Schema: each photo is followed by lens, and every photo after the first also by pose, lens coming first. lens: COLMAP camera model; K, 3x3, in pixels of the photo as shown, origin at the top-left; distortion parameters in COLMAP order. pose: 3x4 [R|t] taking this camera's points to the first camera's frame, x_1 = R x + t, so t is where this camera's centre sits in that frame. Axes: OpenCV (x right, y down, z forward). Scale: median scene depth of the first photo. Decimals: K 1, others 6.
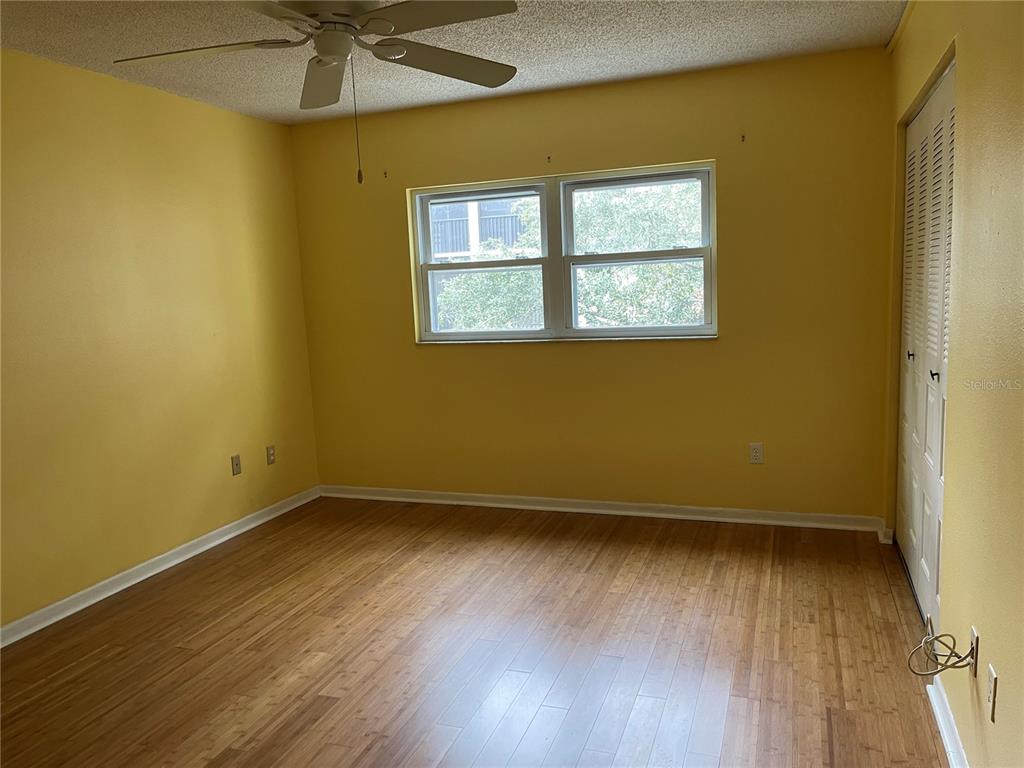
lens RADIAL K [[766.9, 0, 512.0], [0, 766.9, 384.0], [0, 0, 1]] dist [0.080693, -0.119281]
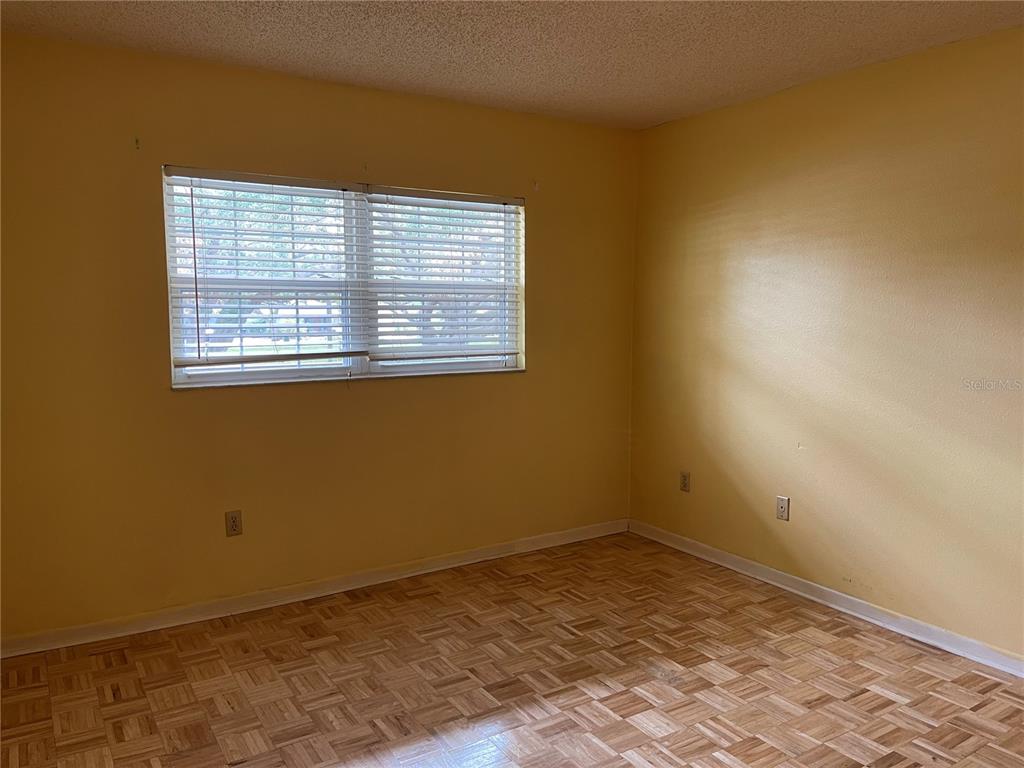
lens RADIAL K [[766.9, 0, 512.0], [0, 766.9, 384.0], [0, 0, 1]] dist [0.080693, -0.119281]
pose [[0.603846, -0.034298, 0.796363, -0.525781], [0.084297, 0.996219, -0.021013, -0.022958], [-0.792631, 0.079820, 0.604454, 0.366747]]
